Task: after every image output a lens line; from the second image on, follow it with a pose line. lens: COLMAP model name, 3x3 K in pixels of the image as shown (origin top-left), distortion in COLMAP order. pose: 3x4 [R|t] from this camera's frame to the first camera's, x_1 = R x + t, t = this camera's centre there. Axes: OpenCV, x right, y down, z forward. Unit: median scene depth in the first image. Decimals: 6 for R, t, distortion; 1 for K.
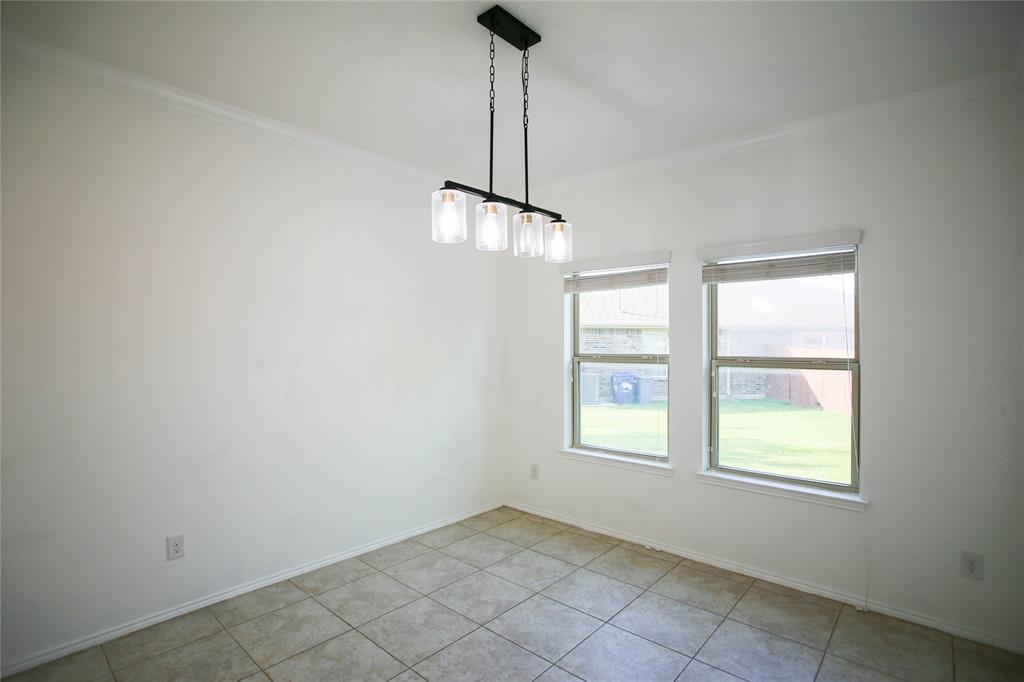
lens RADIAL K [[491.6, 0, 512.0], [0, 491.6, 341.0], [0, 0, 1]] dist [-0.092595, 0.053129]
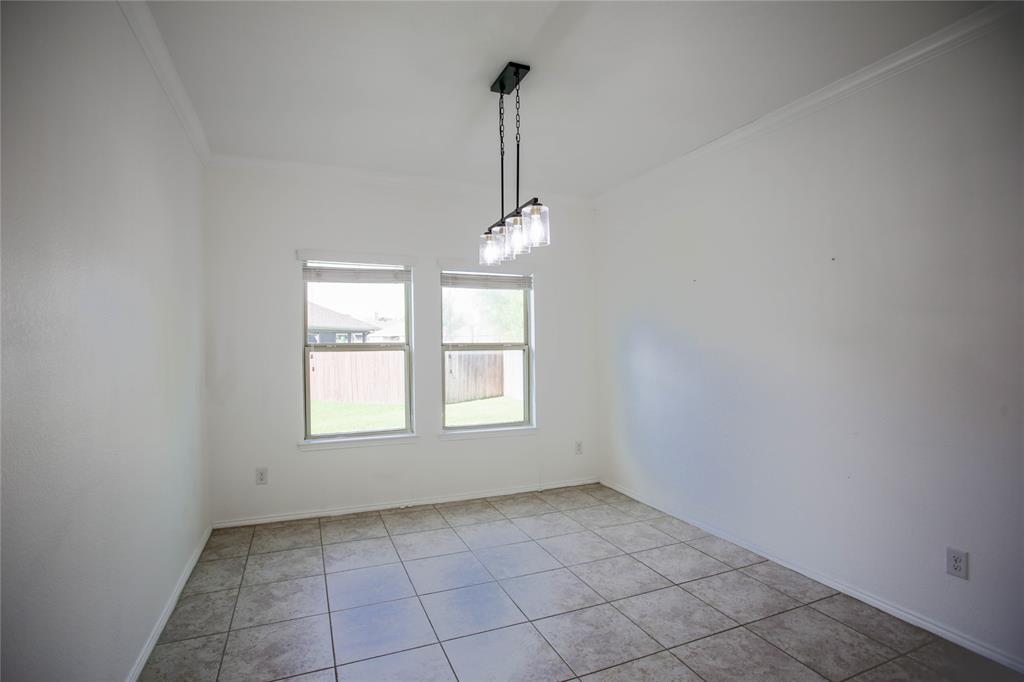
lens RADIAL K [[513.2, 0, 512.0], [0, 513.2, 341.0], [0, 0, 1]] dist [-0.074304, 0.036344]
pose [[0.445236, -0.023694, 0.895100, -0.725515], [-0.005354, 0.999562, 0.029122, -0.015823], [-0.895397, -0.017758, 0.444914, 0.221885]]
